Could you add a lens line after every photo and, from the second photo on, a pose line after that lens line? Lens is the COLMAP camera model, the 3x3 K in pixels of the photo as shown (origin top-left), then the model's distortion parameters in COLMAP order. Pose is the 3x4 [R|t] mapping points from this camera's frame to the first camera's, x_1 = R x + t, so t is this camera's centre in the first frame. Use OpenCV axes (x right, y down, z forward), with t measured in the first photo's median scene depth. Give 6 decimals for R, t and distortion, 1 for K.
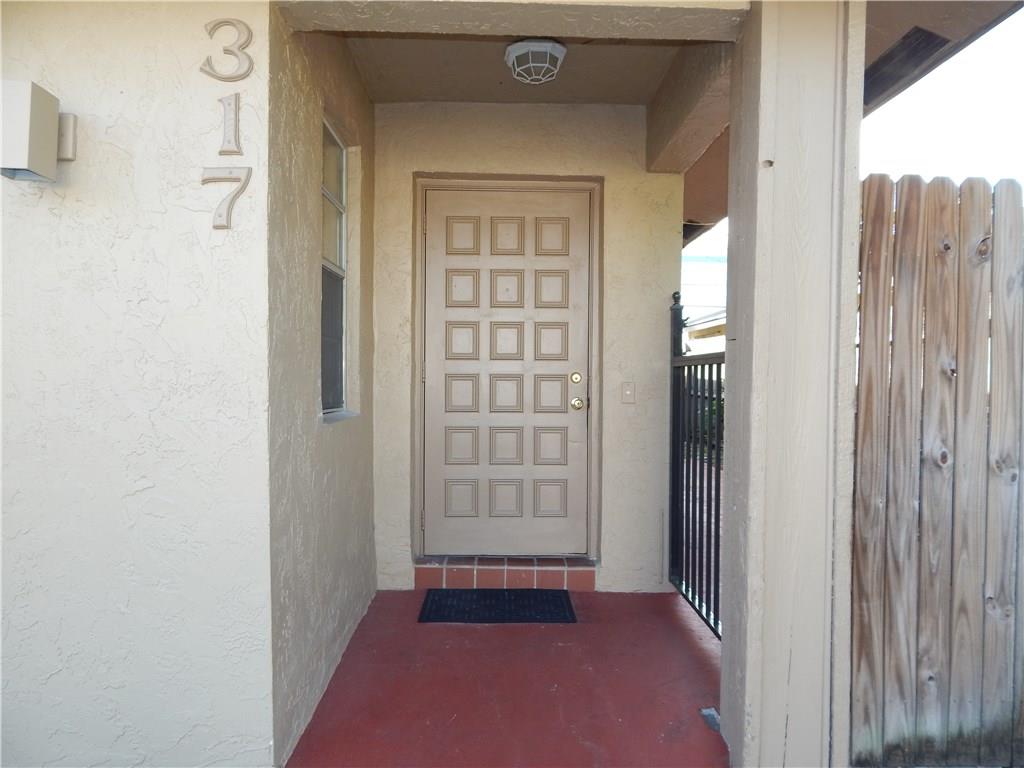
lens RADIAL K [[685.3, 0, 494.6], [0, 685.3, 377.8], [0, 0, 1]] dist [-0.001582, -0.011599]
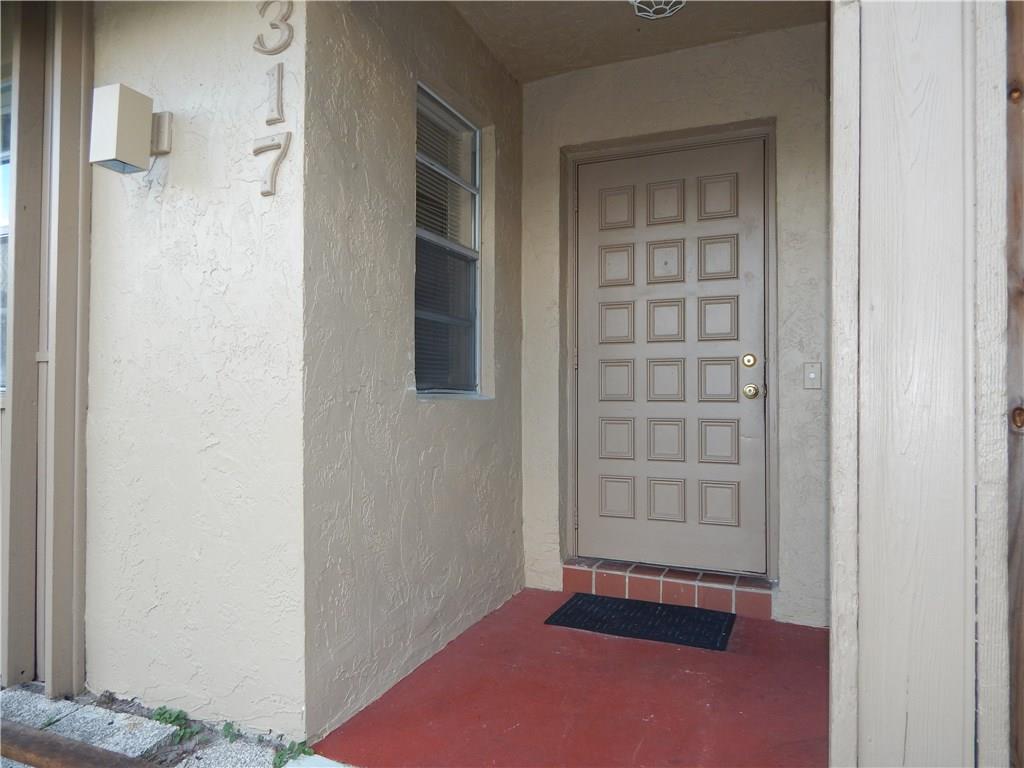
lens RADIAL K [[667.8, 0, 512.0], [0, 667.8, 384.0], [0, 0, 1]] dist [-0.000463, -0.020341]
pose [[0.906593, -0.012437, -0.421822, 0.206865], [-0.001696, 0.999450, -0.033115, 0.058399], [0.422002, 0.030737, 0.906074, 0.143555]]
